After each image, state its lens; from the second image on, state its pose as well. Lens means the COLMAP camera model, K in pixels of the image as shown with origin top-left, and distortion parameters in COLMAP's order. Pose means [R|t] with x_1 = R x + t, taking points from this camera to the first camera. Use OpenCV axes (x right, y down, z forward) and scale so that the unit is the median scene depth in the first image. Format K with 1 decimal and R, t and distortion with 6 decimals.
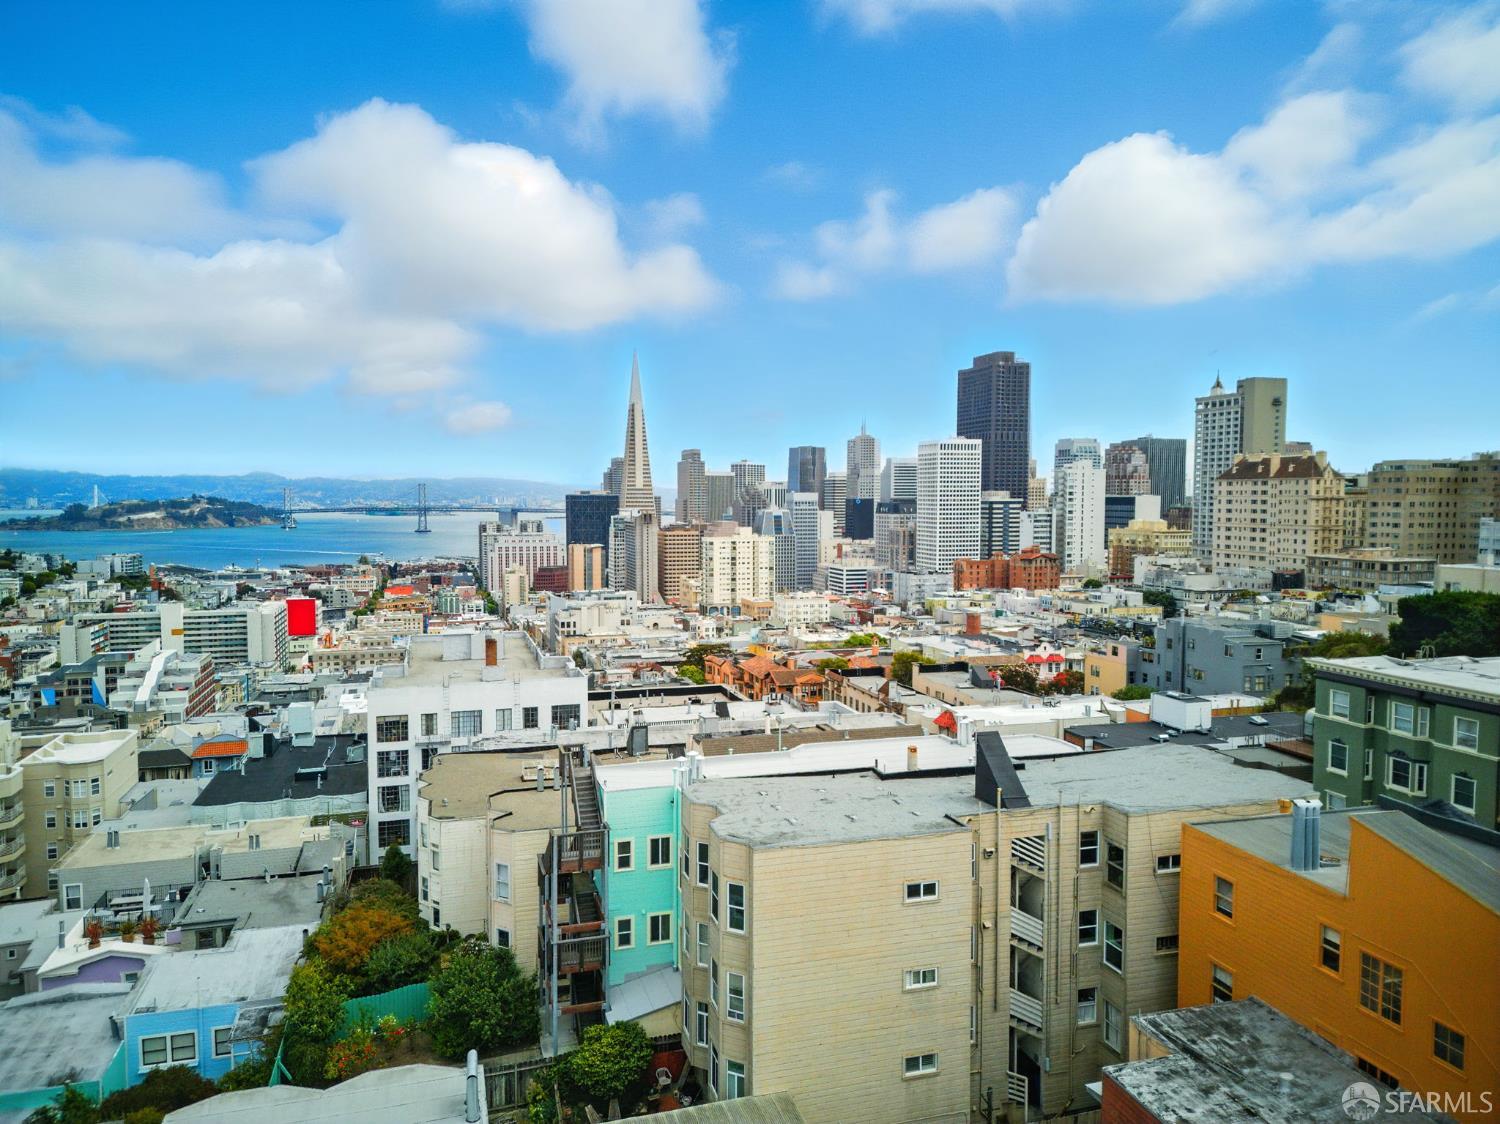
lens RADIAL K [[1066.7, 0, 752.2], [0, 1066.7, 562.1], [0, 0, 1]] dist [0.035472, -0.008221]
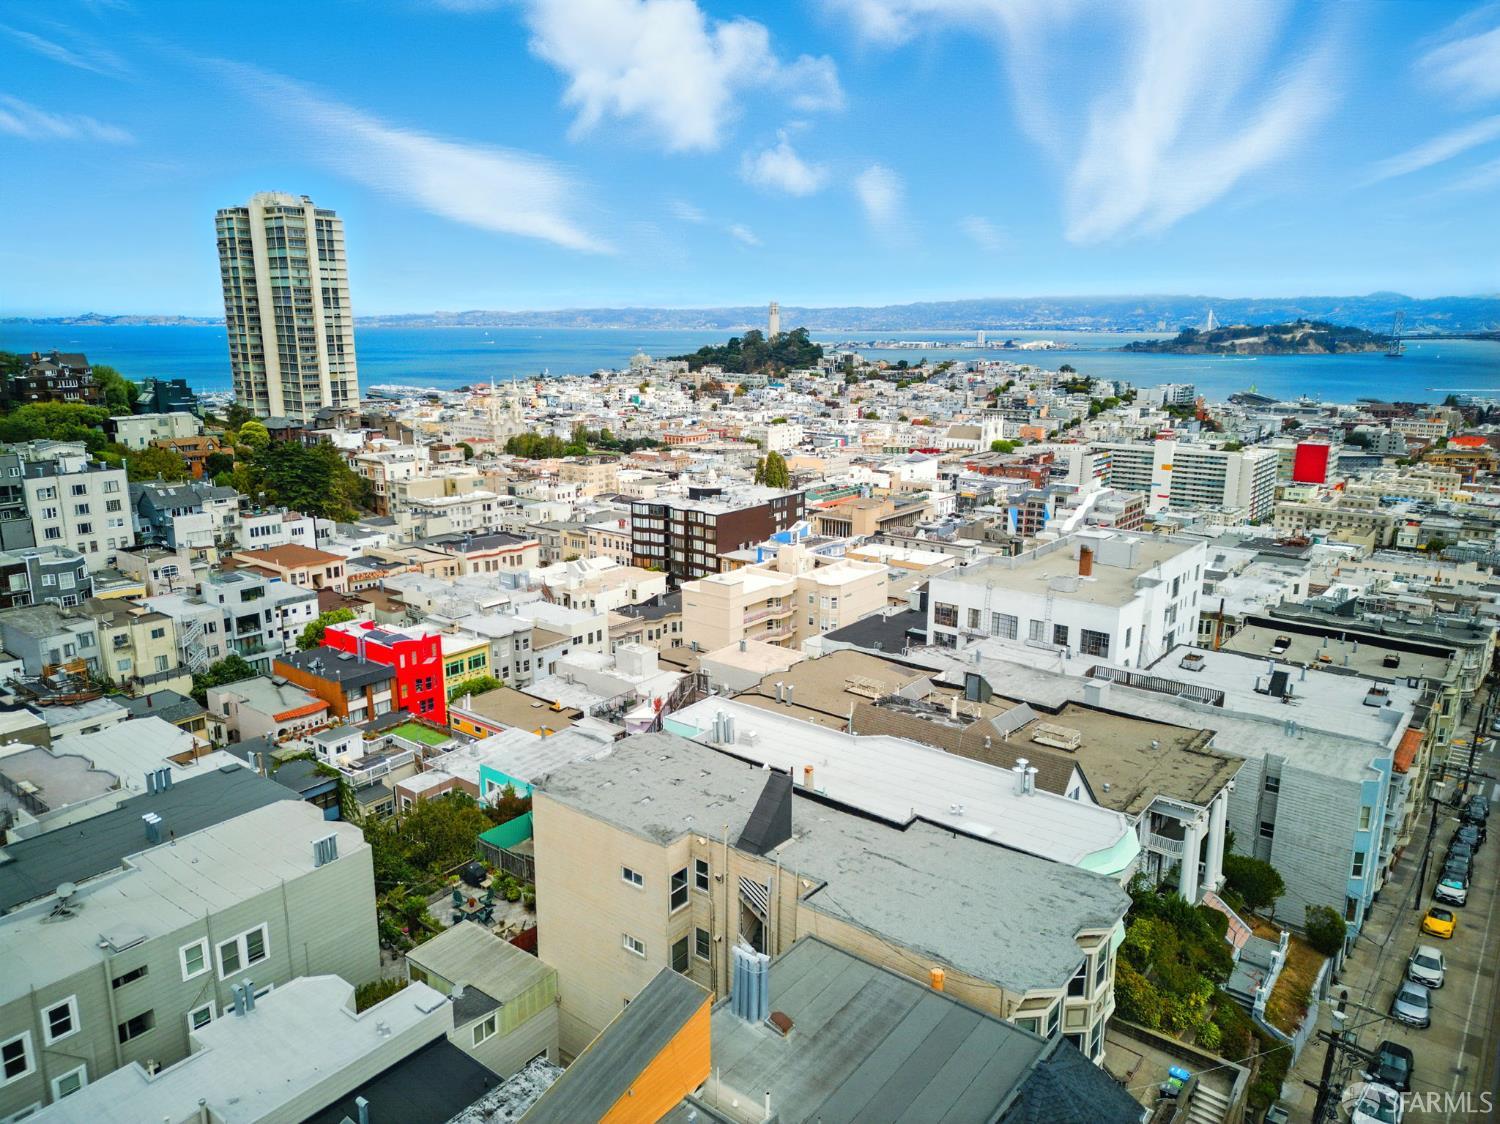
lens RADIAL K [[1066.7, 0, 746.8], [0, 1066.7, 559.3], [0, 0, 1]] dist [0.035472, -0.008221]
pose [[0.567171, 0.185002, -0.802553, 0.111368], [-0.052728, 0.980602, 0.188782, -0.026535], [0.821910, -0.064755, 0.565924, 0.046264]]
